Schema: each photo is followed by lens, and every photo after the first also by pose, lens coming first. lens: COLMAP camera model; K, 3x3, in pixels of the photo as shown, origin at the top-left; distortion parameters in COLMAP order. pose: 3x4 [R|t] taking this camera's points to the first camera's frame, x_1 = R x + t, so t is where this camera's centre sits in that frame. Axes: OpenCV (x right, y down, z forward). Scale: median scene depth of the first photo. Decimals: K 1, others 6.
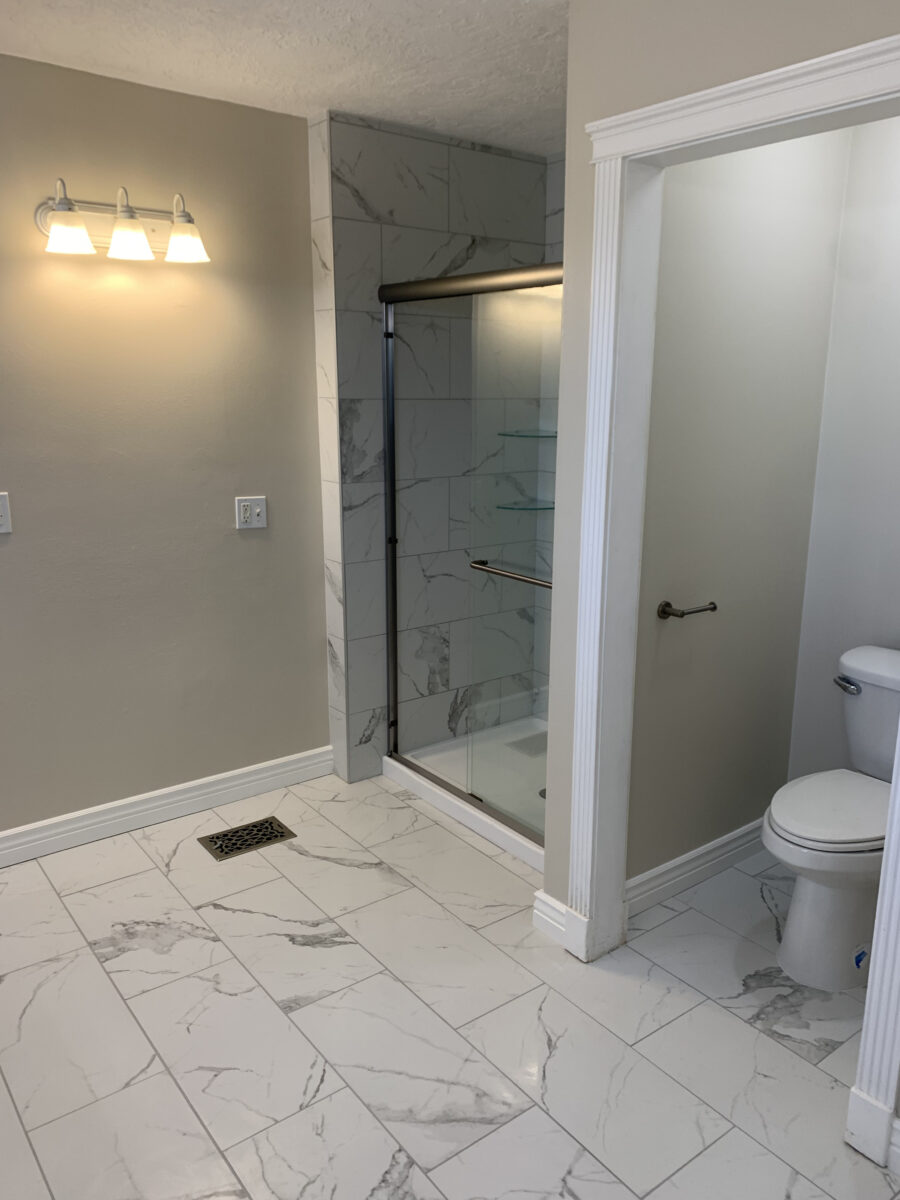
lens RADIAL K [[914.9, 0, 472.1], [0, 914.9, 594.0], [0, 0, 1]] dist [0.046969, -0.052661]
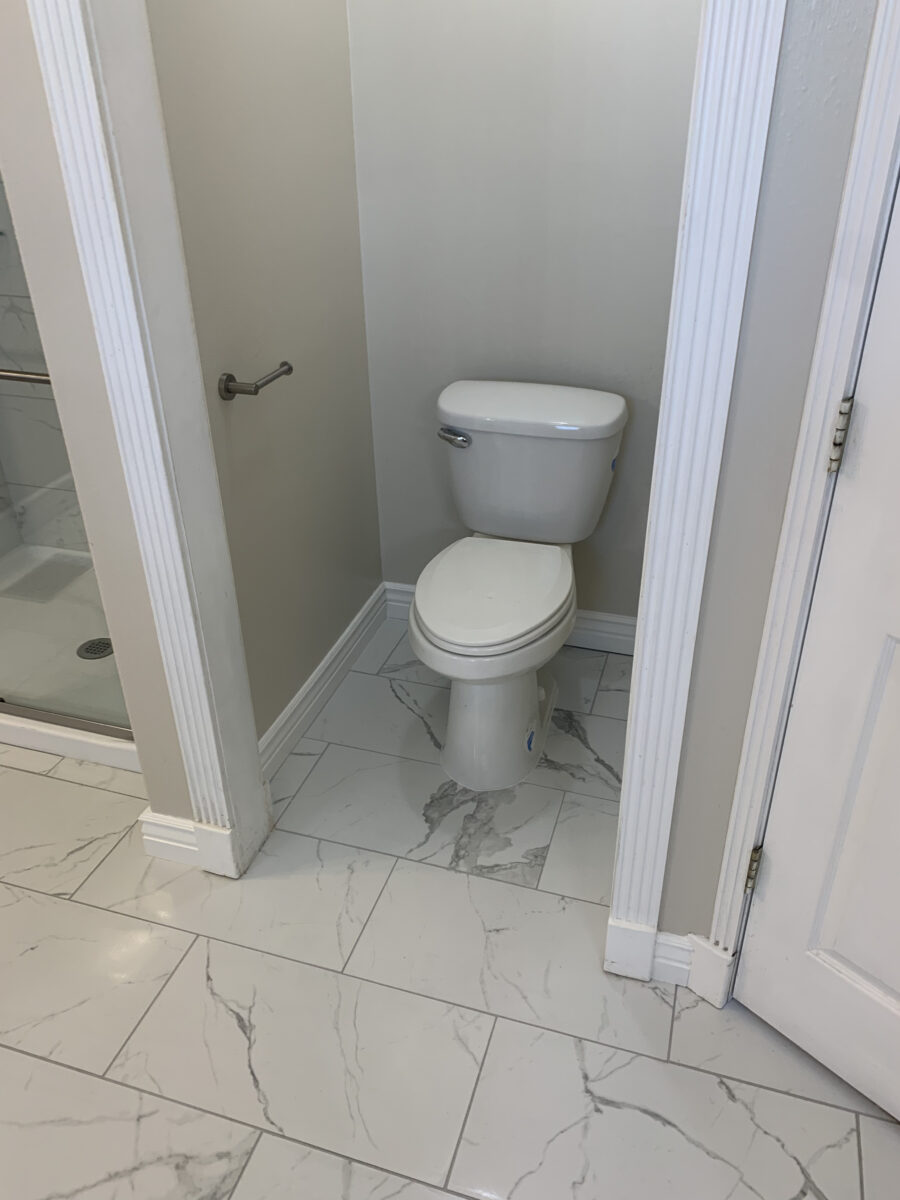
lens RADIAL K [[914.9, 0, 472.1], [0, 914.9, 594.0], [0, 0, 1]] dist [0.046969, -0.052661]
pose [[0.821489, -0.294598, 0.488229, -0.020403], [0.137497, 0.933279, 0.331791, -0.043902], [-0.553399, -0.205433, 0.807185, 0.345921]]
